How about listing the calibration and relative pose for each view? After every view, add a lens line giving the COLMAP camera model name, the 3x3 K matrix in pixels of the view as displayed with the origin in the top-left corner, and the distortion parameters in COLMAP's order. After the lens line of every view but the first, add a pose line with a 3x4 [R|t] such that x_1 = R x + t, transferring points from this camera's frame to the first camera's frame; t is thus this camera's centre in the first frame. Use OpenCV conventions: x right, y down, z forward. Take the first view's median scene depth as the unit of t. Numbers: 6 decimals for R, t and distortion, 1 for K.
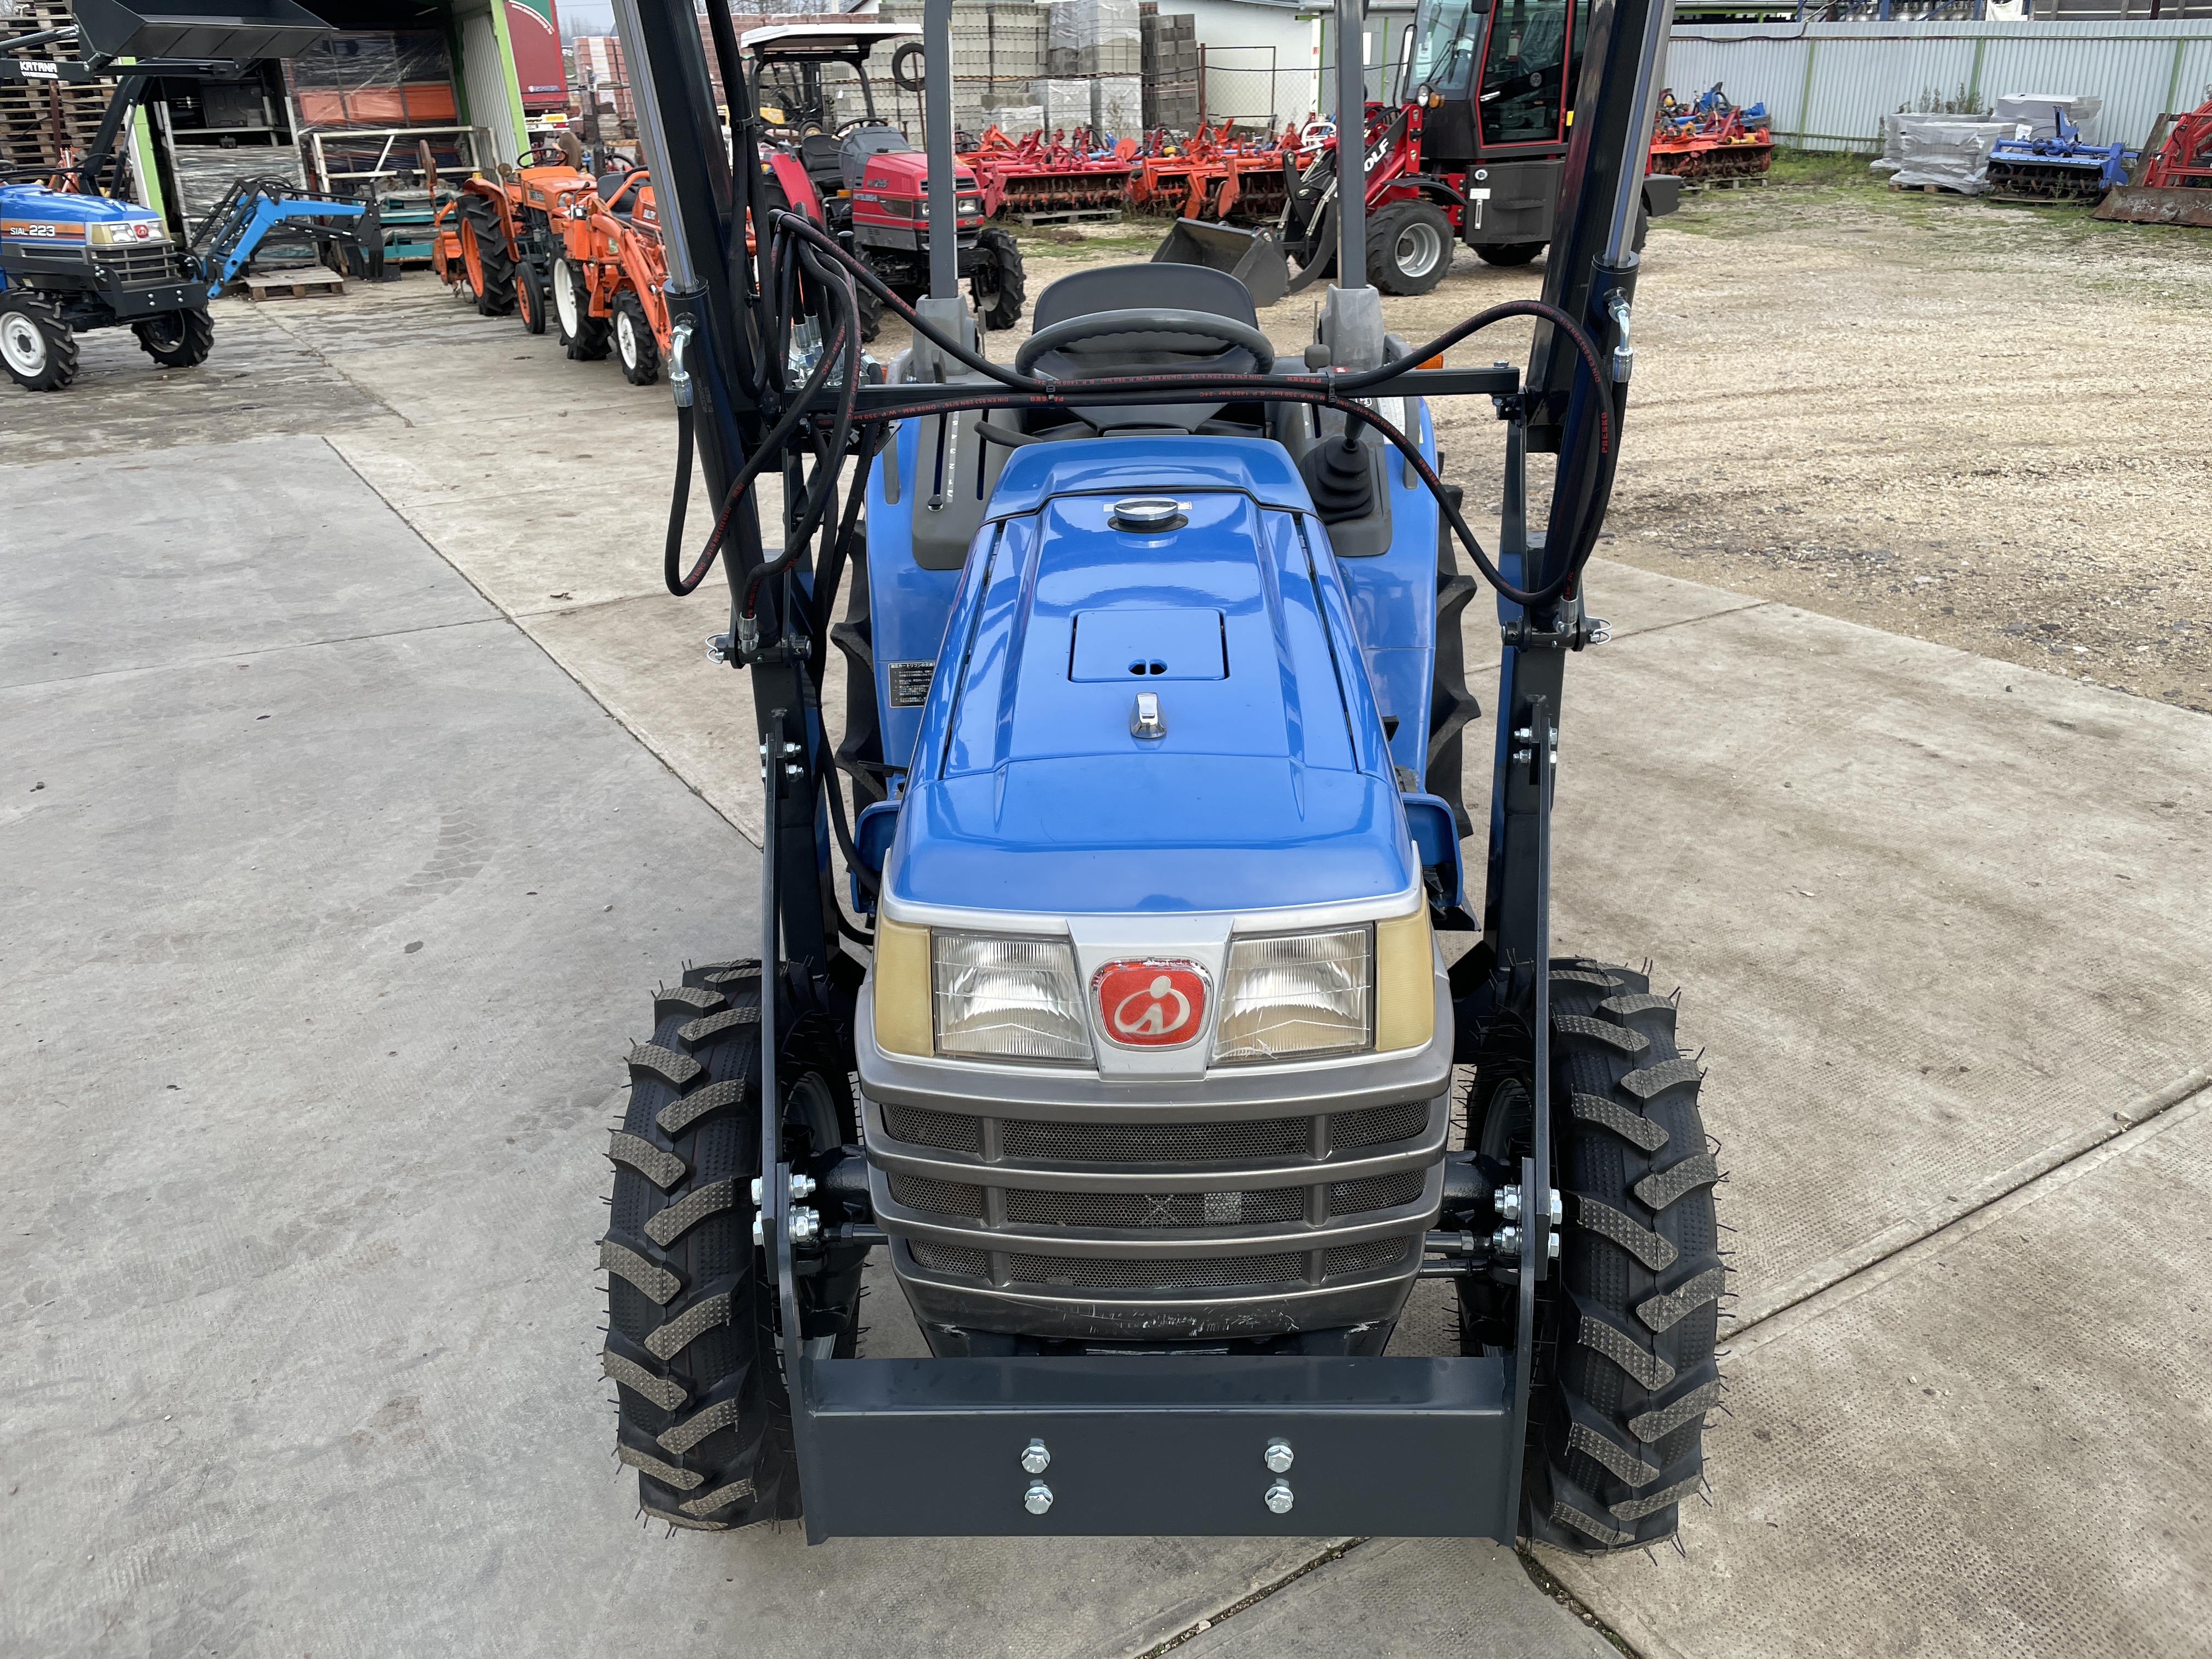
lens RADIAL K [[1675.4, 0, 1103.9], [0, 1675.4, 805.5], [0, 0, 1]] dist [0.089142, -0.123876]
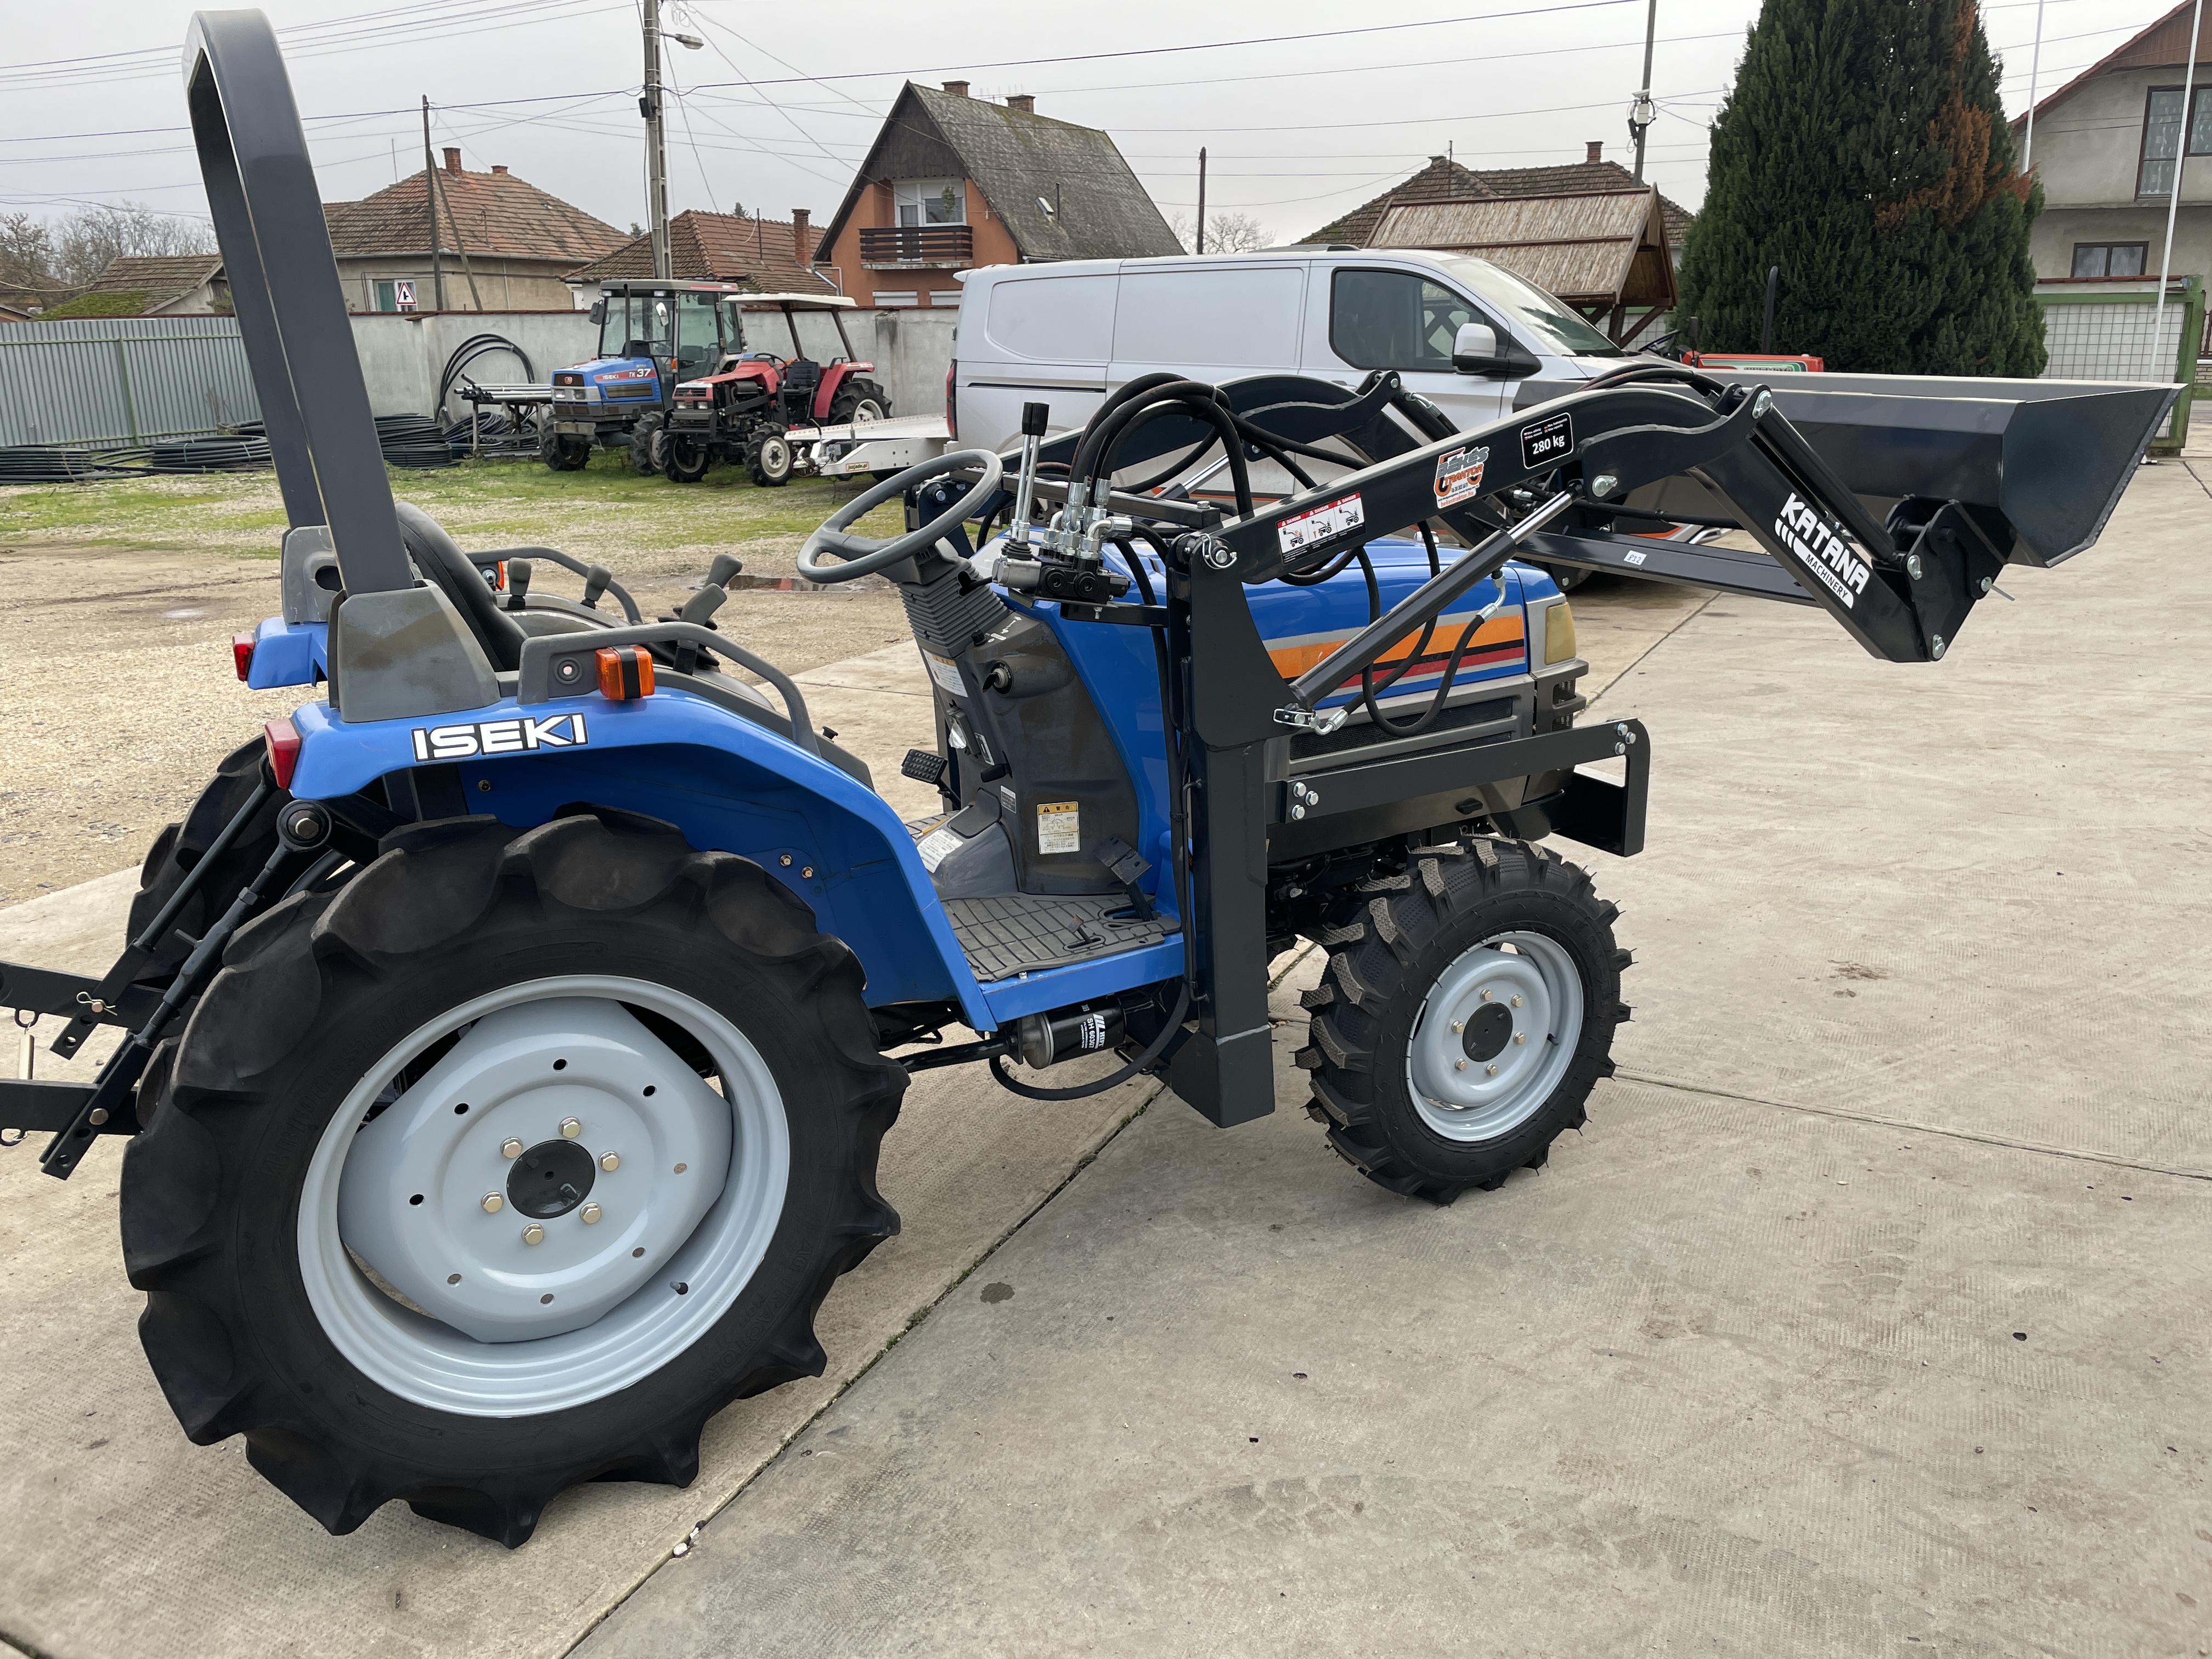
lens RADIAL K [[1675.4, 0, 1123.4], [0, 1675.4, 804.6], [0, 0, 1]] dist [0.089142, -0.123876]
pose [[-0.511328, -0.206429, 0.834225, -0.210694], [0.373413, 0.820929, 0.432017, -0.108712], [-0.774020, 0.532413, -0.342681, 0.279788]]
